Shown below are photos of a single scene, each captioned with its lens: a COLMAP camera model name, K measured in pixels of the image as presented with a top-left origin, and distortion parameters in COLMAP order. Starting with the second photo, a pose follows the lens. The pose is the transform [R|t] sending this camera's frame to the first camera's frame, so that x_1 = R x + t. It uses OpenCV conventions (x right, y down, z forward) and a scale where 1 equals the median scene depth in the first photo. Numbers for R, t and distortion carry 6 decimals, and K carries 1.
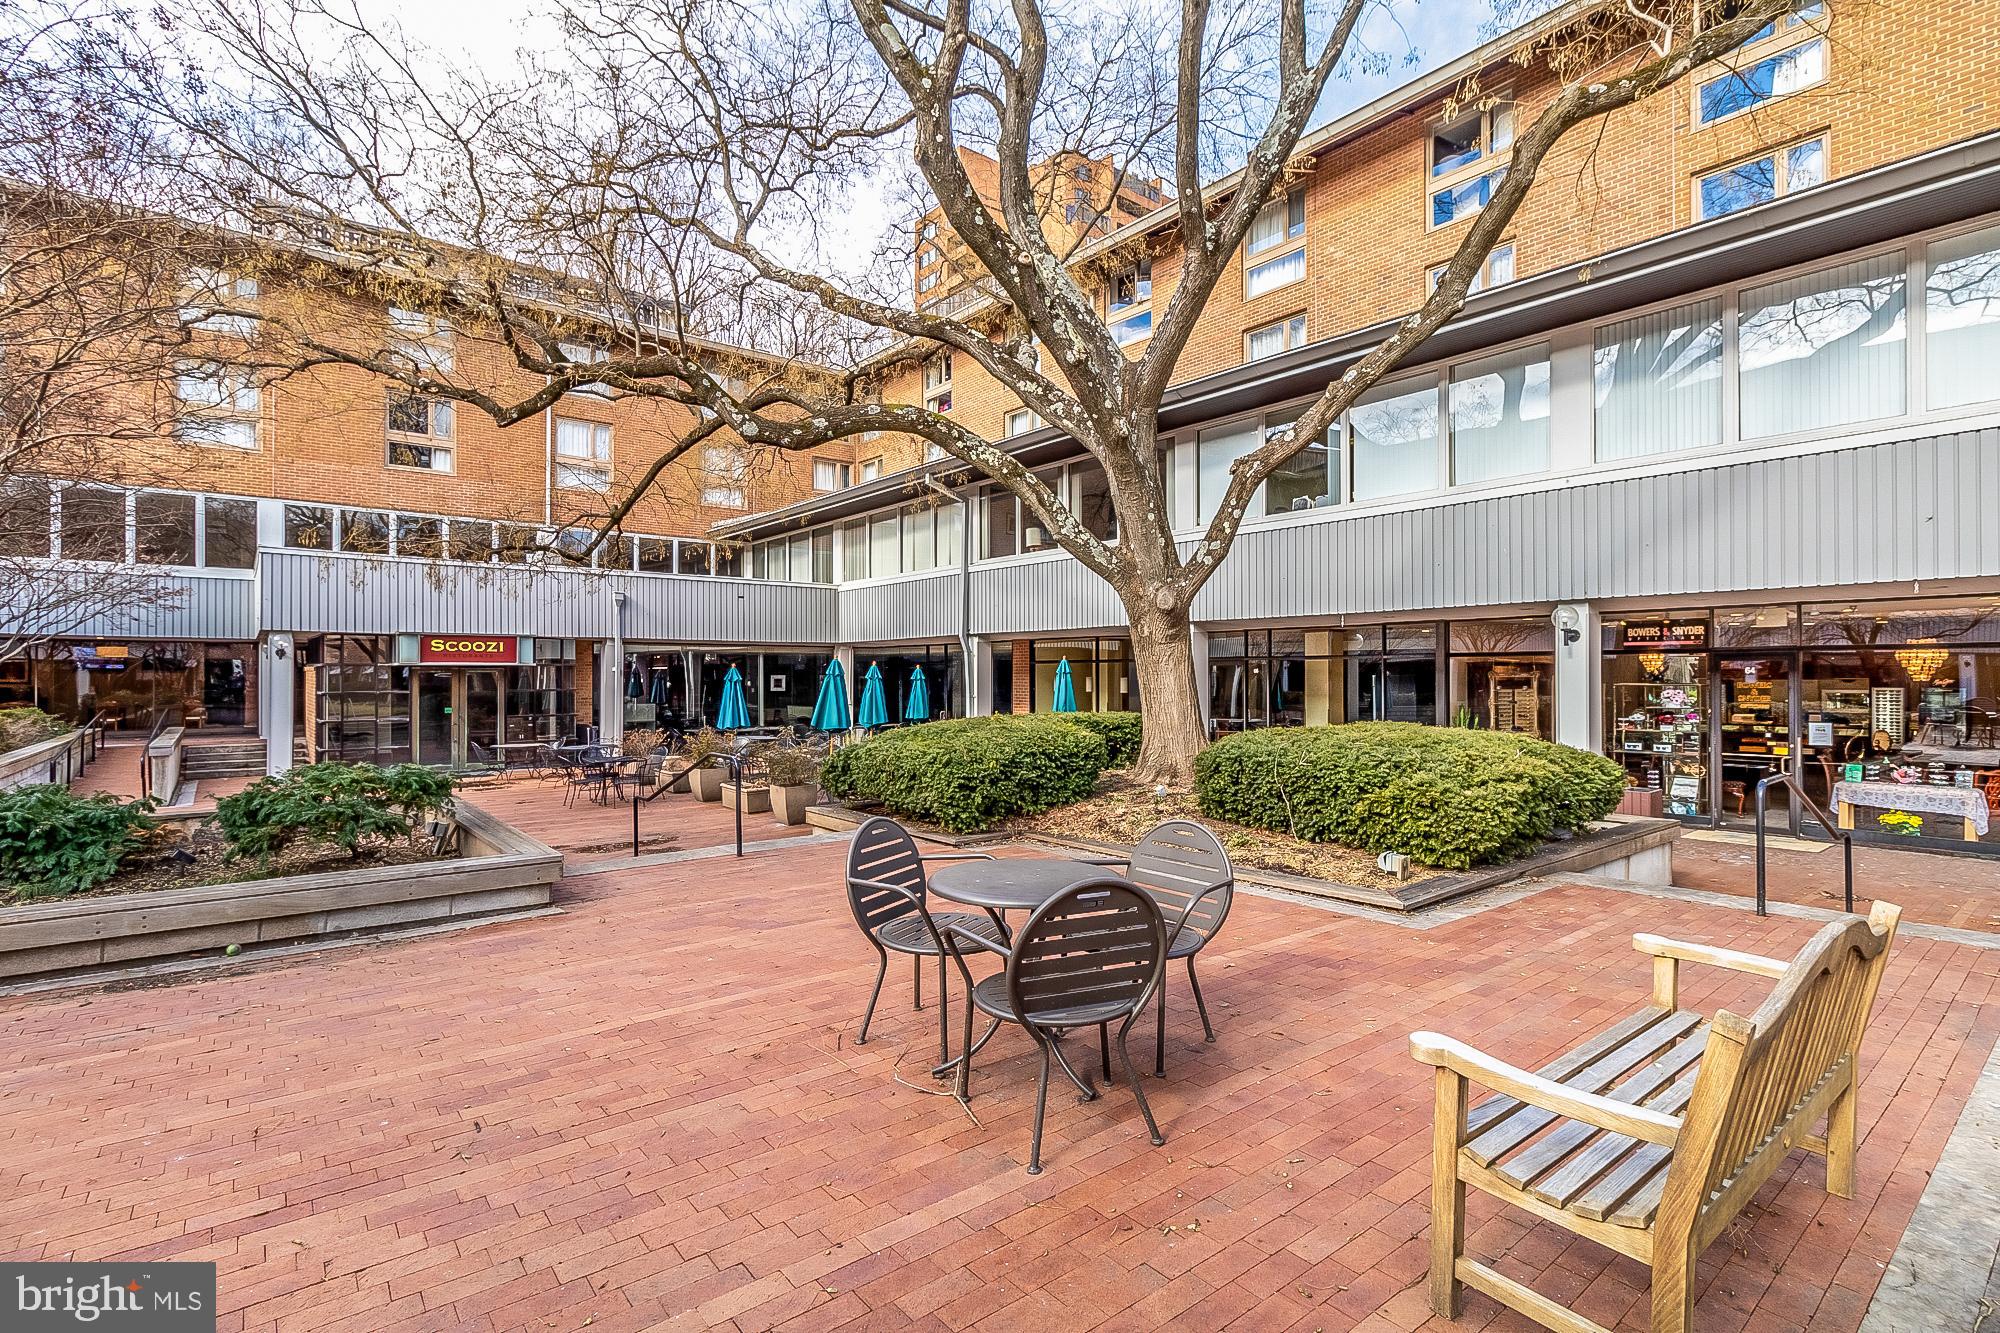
lens RADIAL K [[955.6, 0, 1000.0], [0, 955.6, 666.5], [0, 0, 1]] dist [-0.001749, -0.000196]
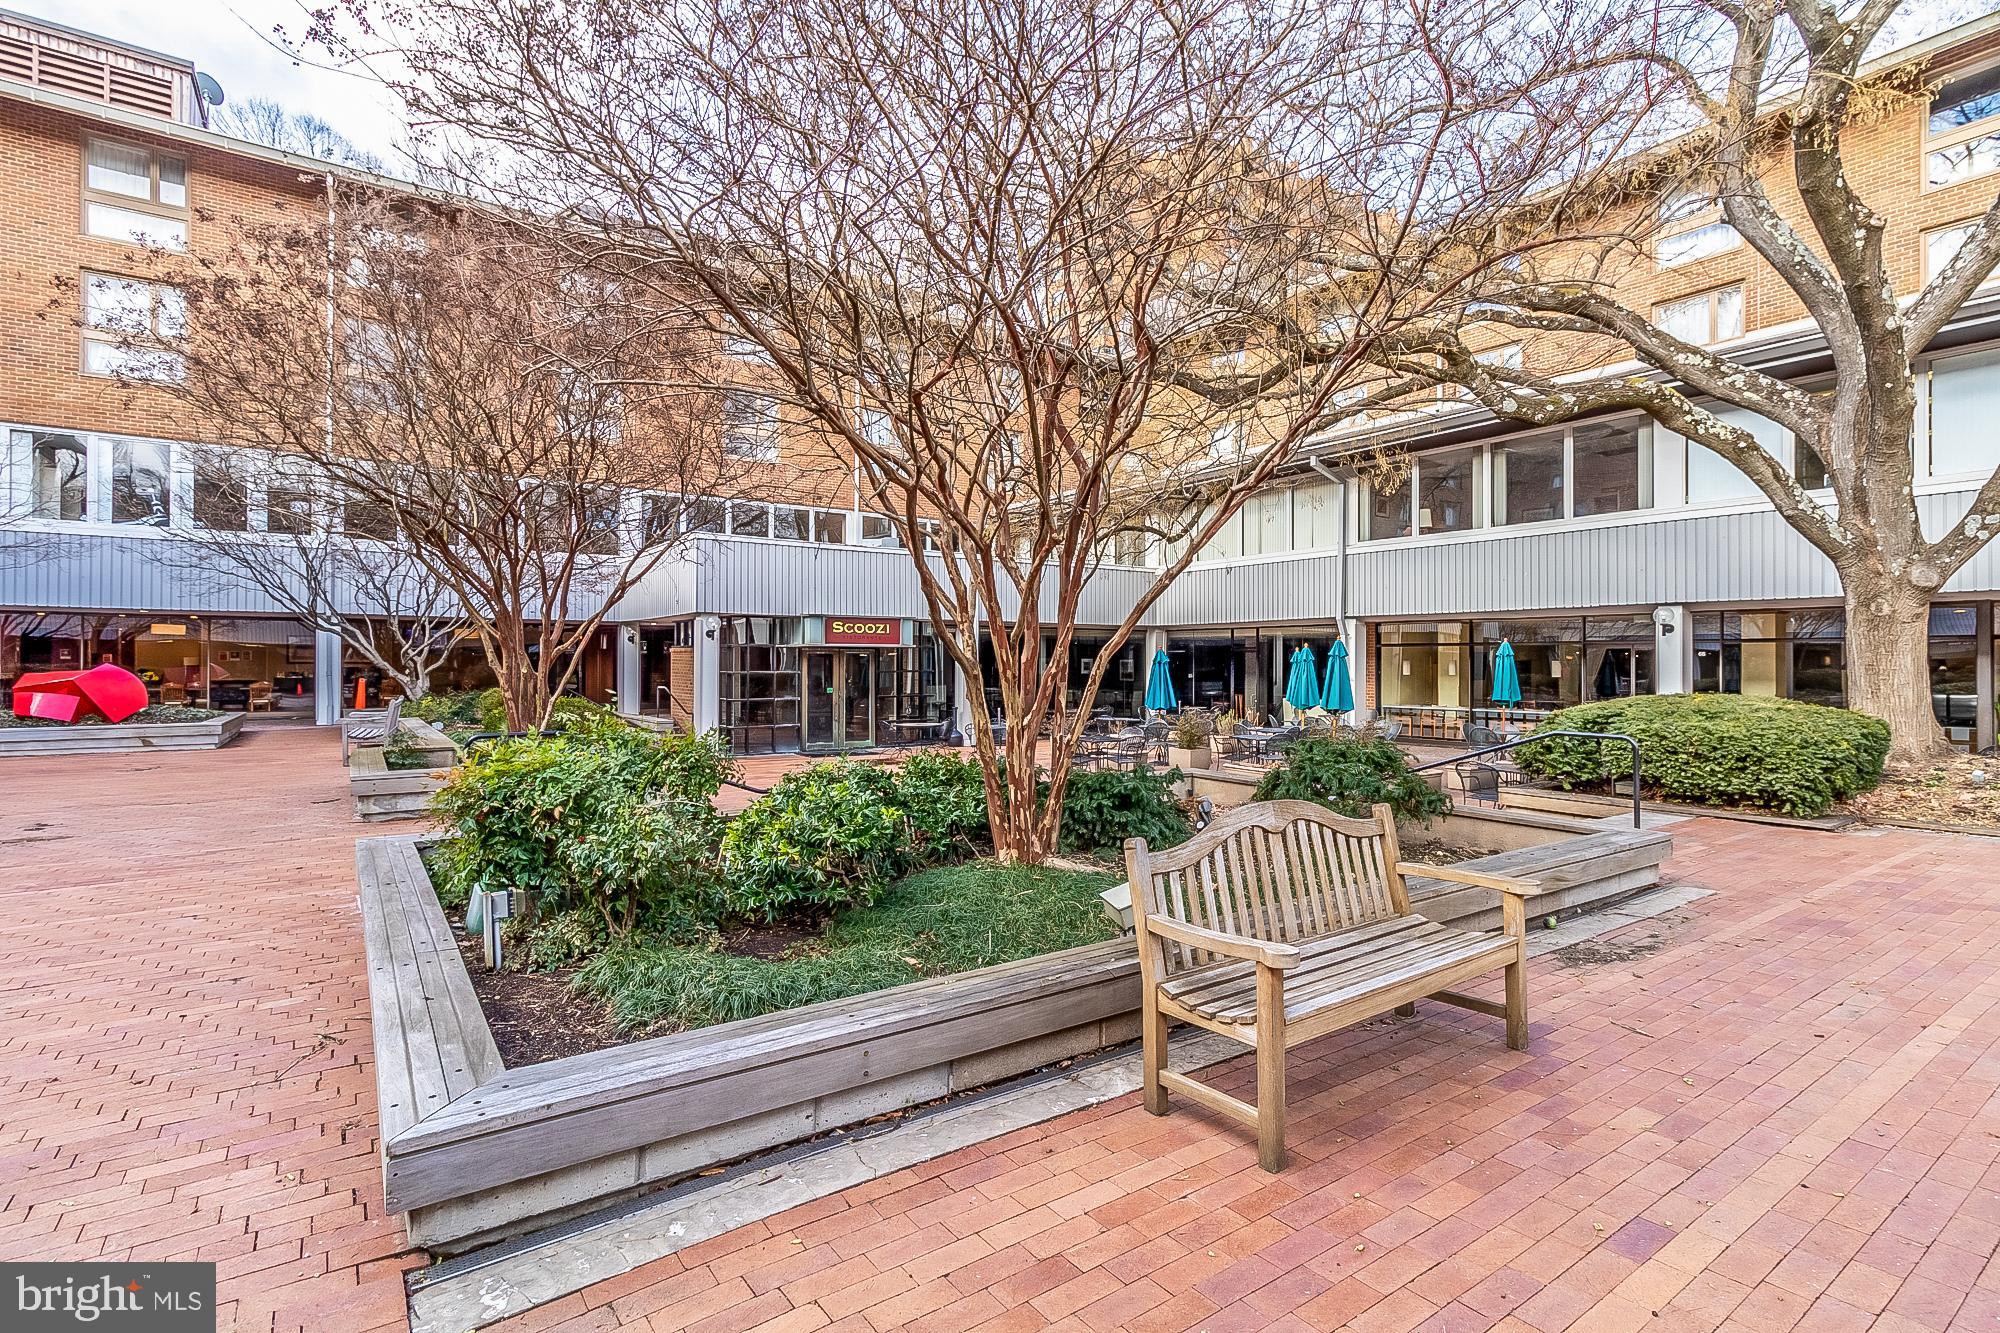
lens RADIAL K [[942.4, 0, 1000.0], [0, 942.4, 666.5], [0, 0, 1]] dist [0.002926, 0.000898]
pose [[0.998149, 0.002735, -0.060748, -0.358316], [-0.001746, 0.999865, 0.016322, 0.003423], [0.060785, -0.016186, 0.998020, -0.005075]]
